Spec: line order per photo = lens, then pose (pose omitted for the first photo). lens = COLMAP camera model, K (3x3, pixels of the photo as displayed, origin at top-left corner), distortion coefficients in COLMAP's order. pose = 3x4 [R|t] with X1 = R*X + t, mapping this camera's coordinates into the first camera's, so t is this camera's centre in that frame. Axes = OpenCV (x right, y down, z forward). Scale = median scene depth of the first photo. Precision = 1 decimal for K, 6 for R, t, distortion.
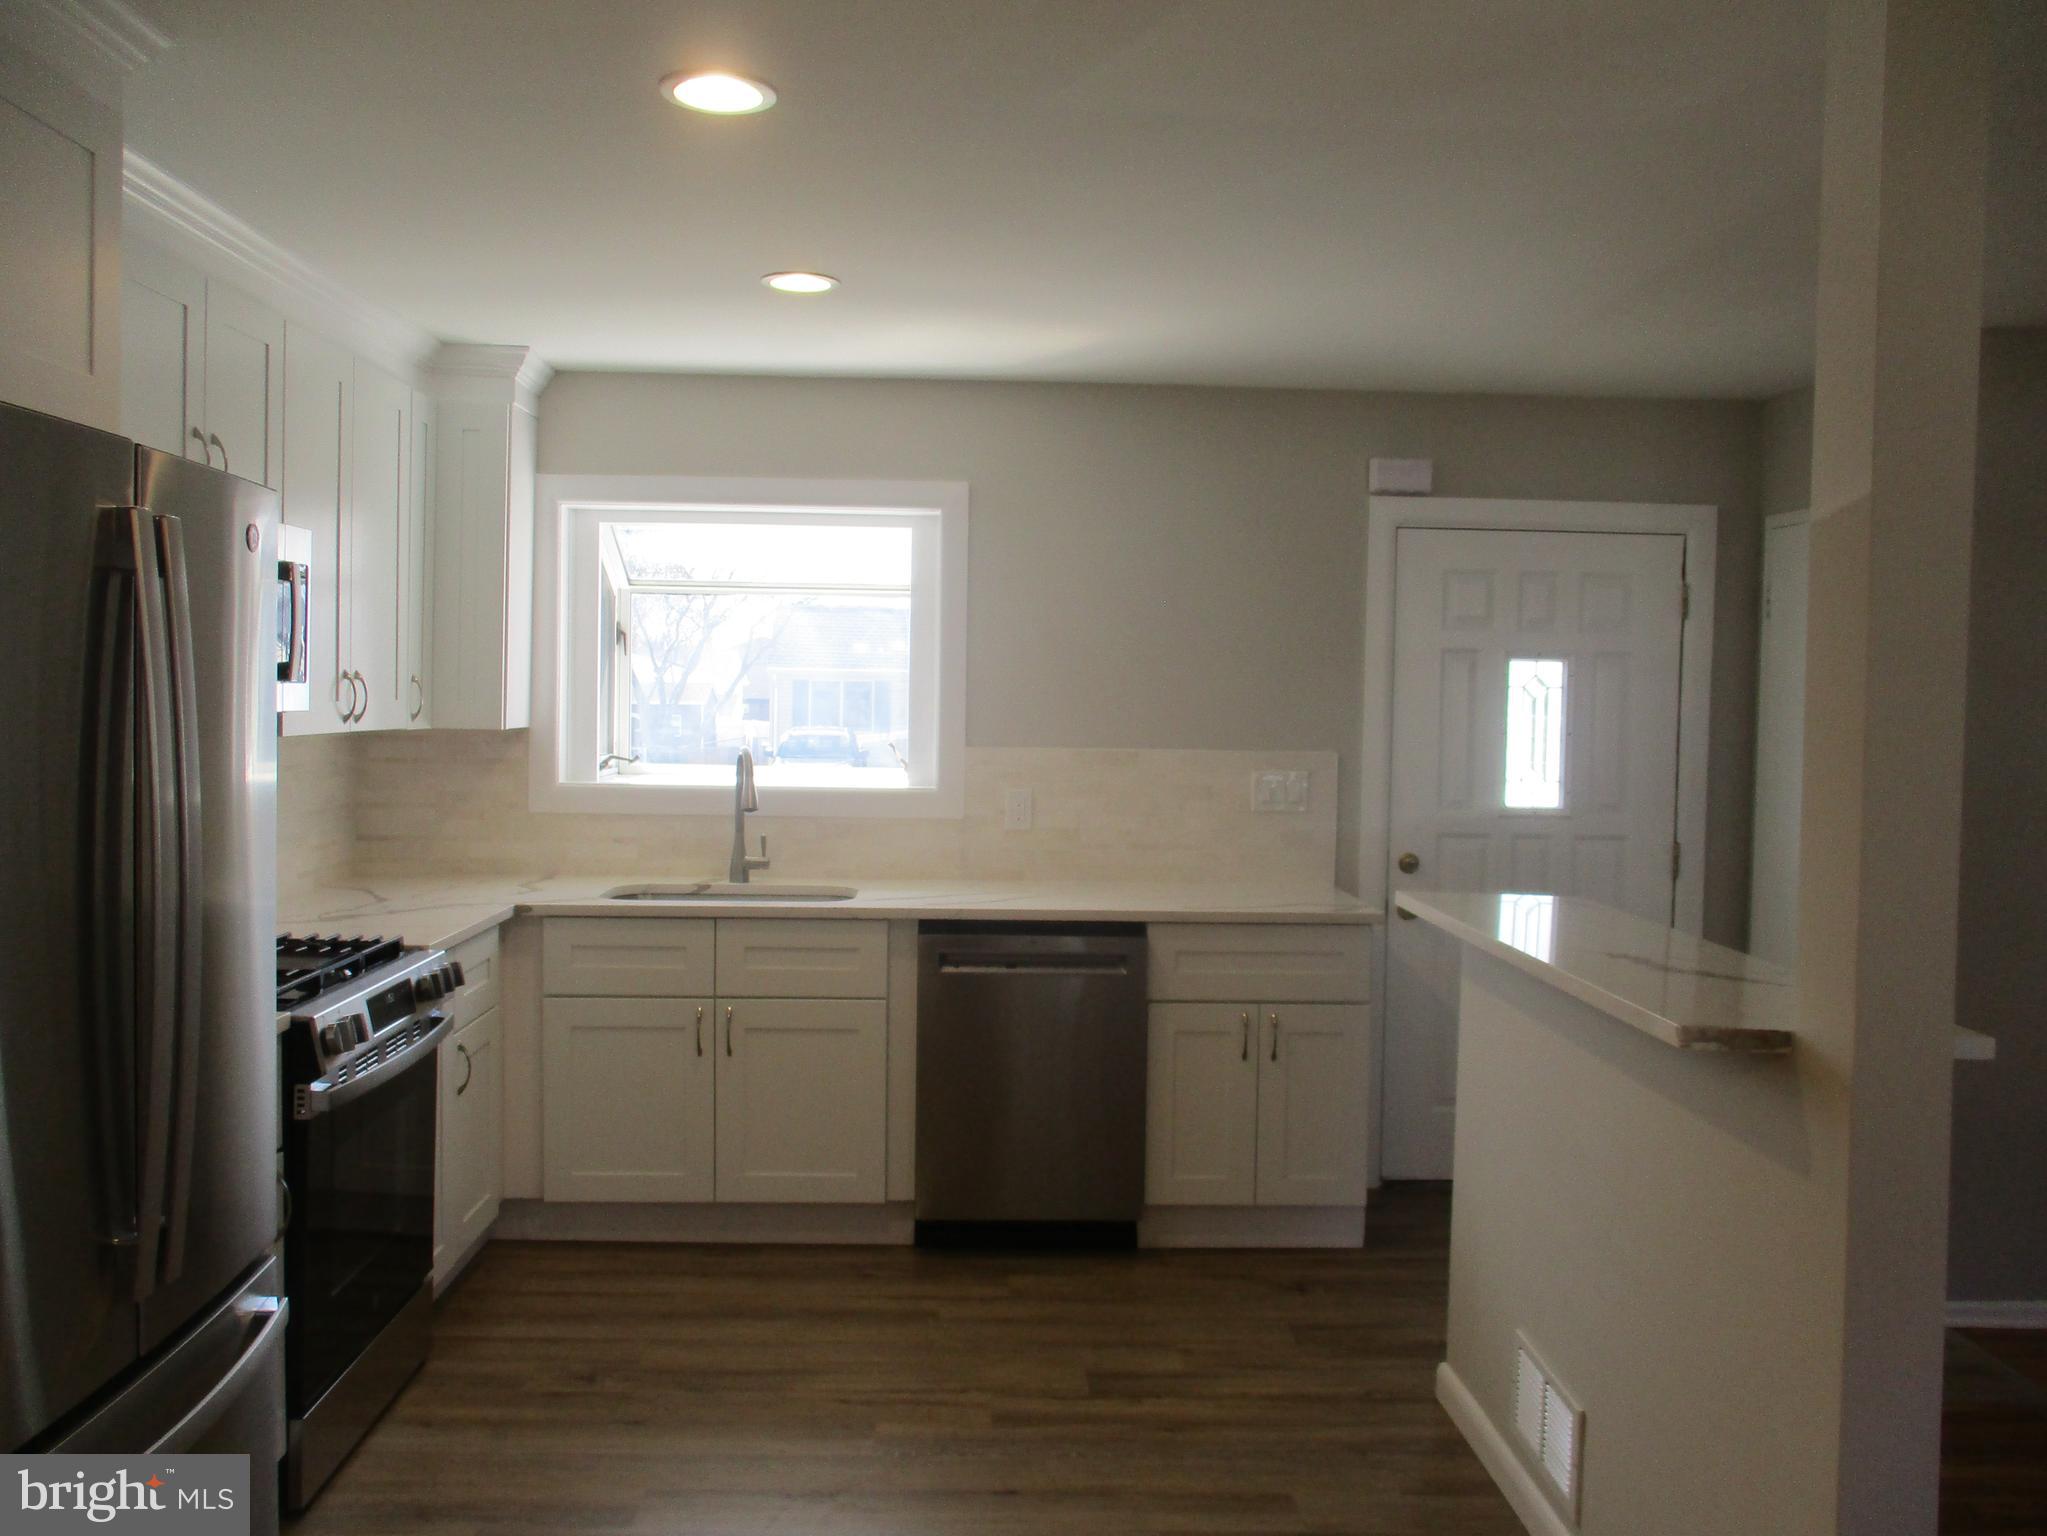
lens RADIAL K [[1725.8, 0, 1022.8], [0, 1725.8, 744.8], [0, 0, 1]] dist [-0.018996, 0.008559]
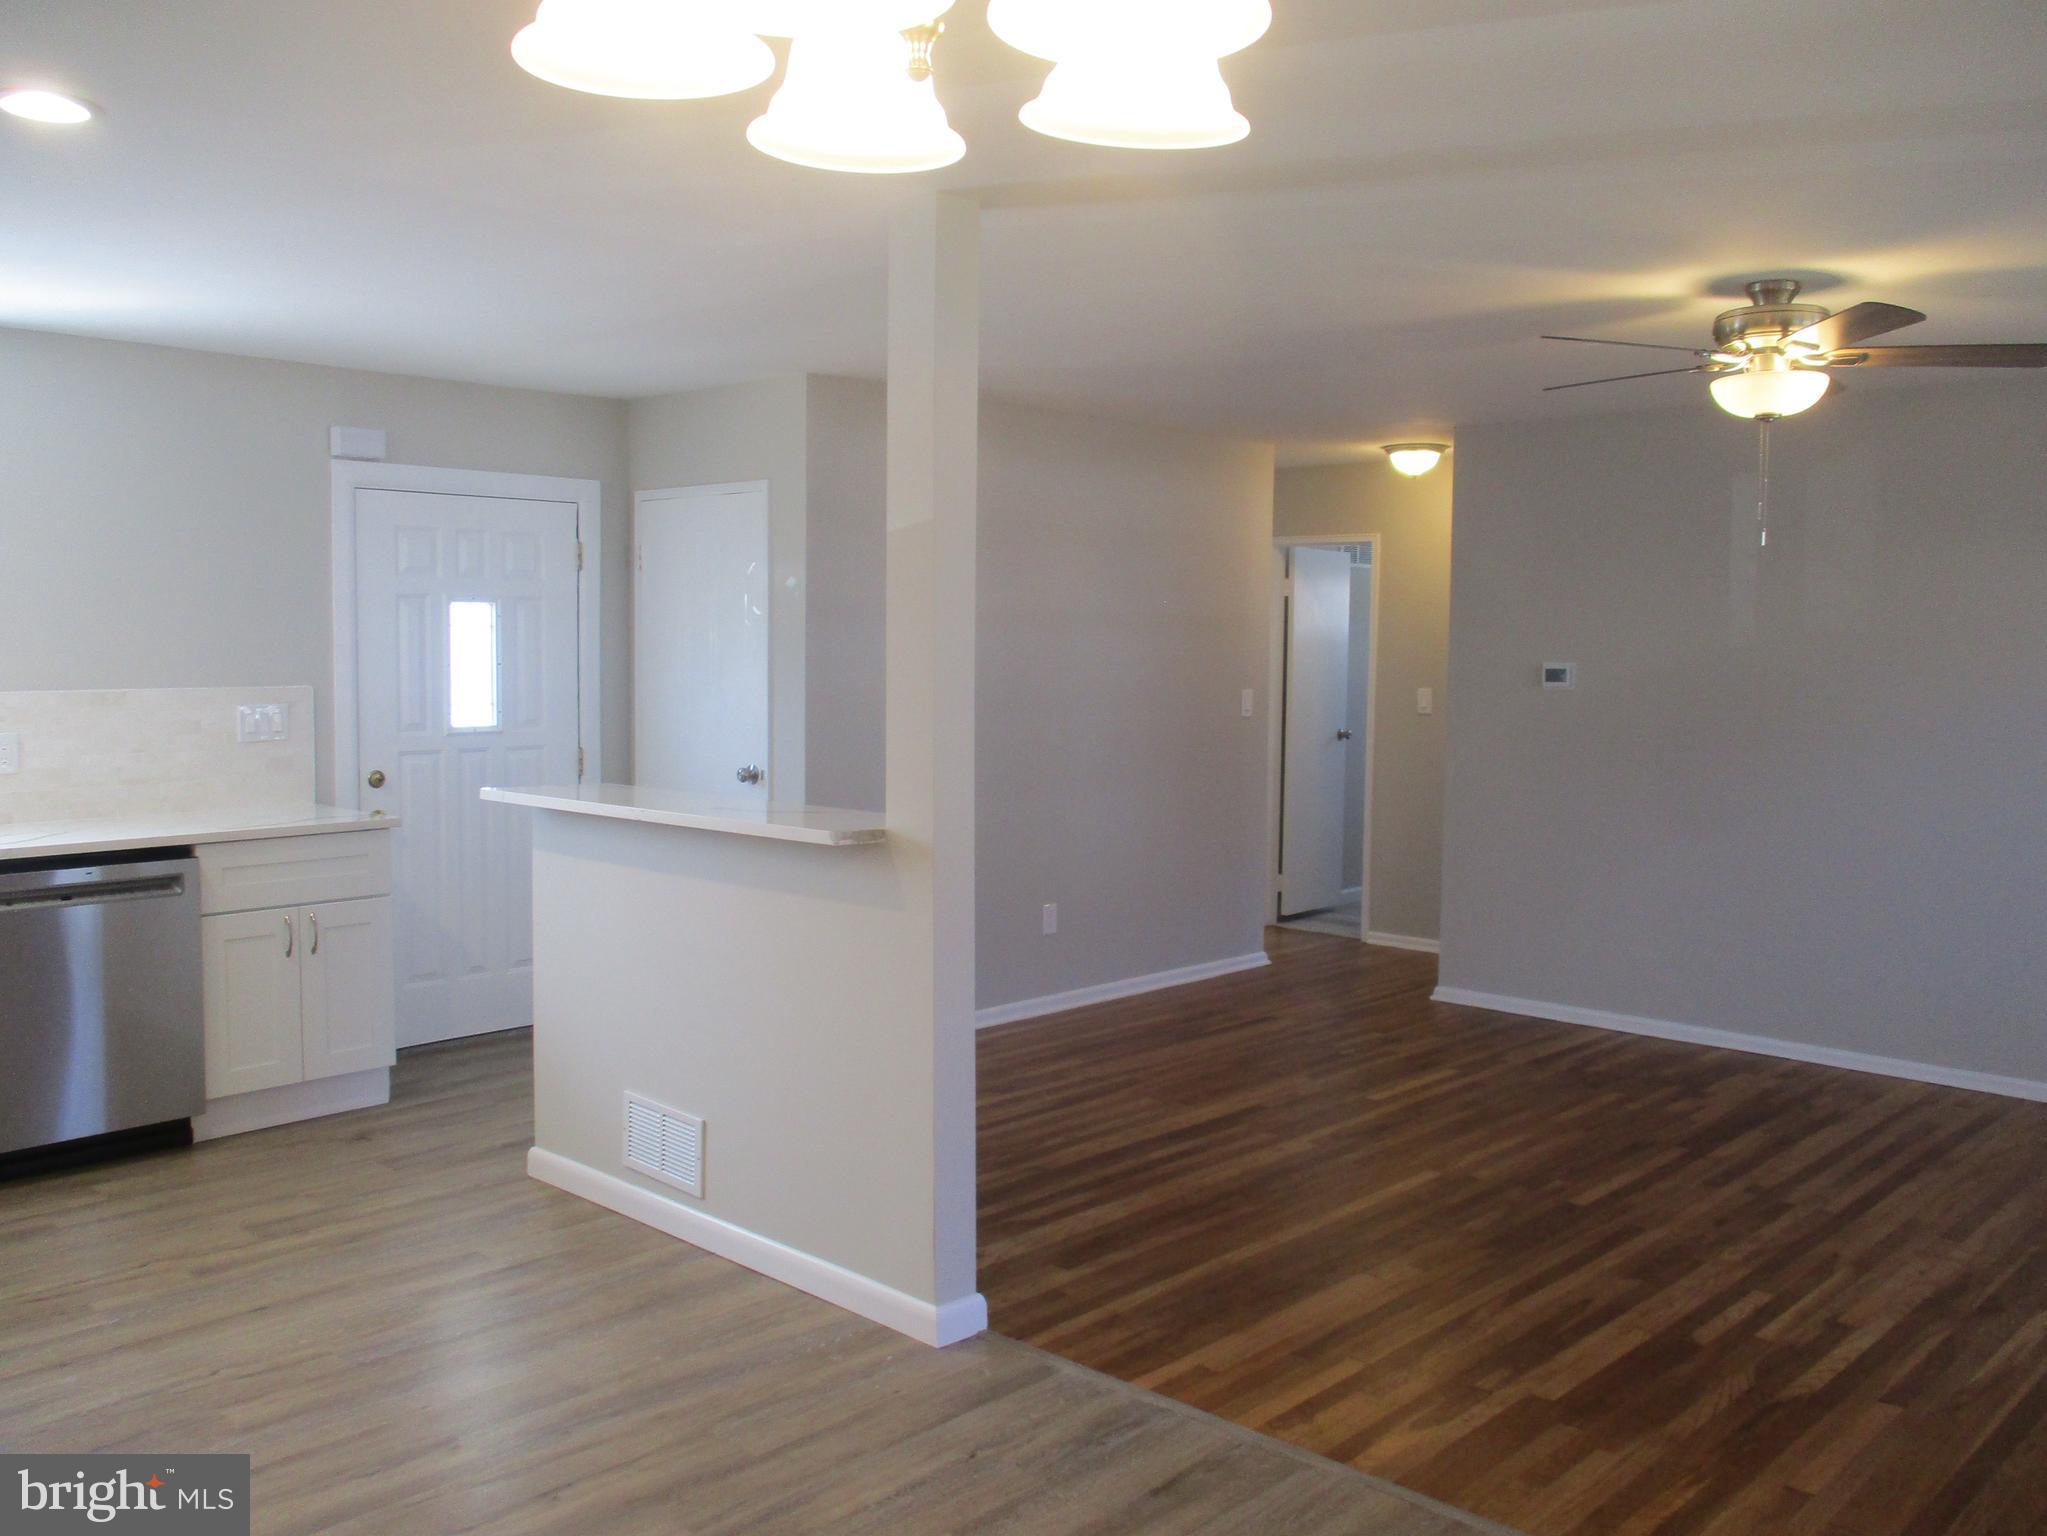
lens RADIAL K [[1725.8, 0, 1022.8], [0, 1725.8, 744.8], [0, 0, 1]] dist [-0.018996, 0.008559]
pose [[0.716366, -0.059050, 0.695221, -0.294418], [0.032659, 0.998158, 0.051129, 0.000741], [-0.696960, -0.013922, 0.716975, -0.146051]]
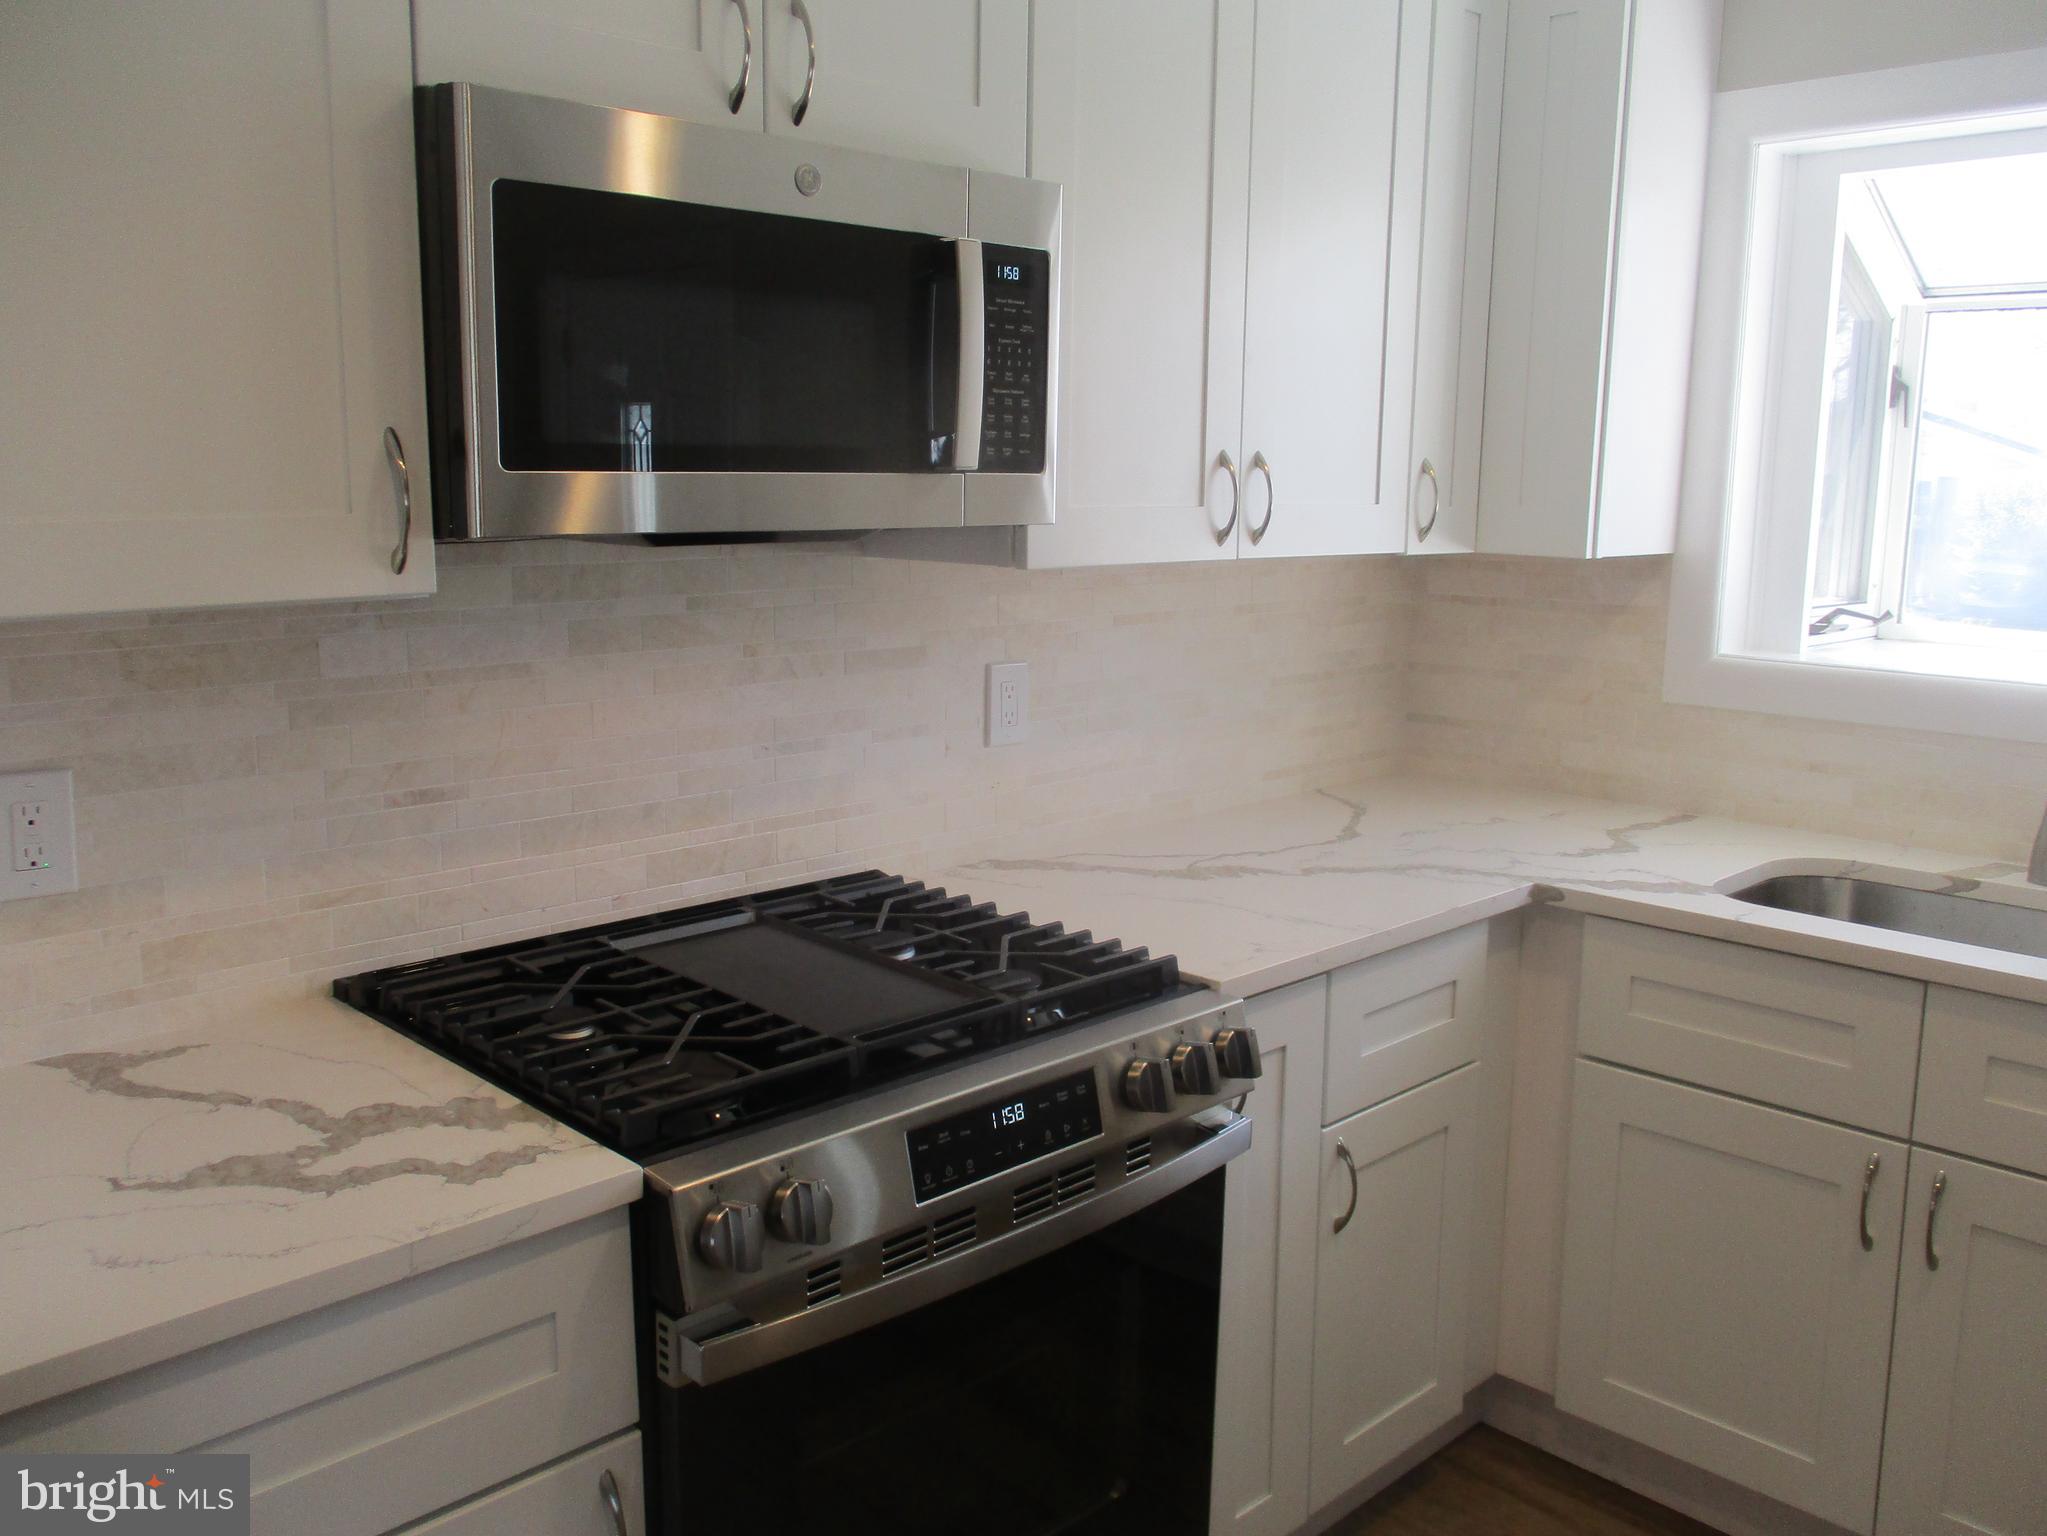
lens RADIAL K [[1725.8, 0, 1022.8], [0, 1725.8, 744.8], [0, 0, 1]] dist [-0.018996, 0.008559]
pose [[0.679422, 0.110762, -0.725340, -0.012187], [-0.025878, 0.991543, 0.127173, -0.015482], [0.733292, -0.067633, 0.676542, 0.482699]]
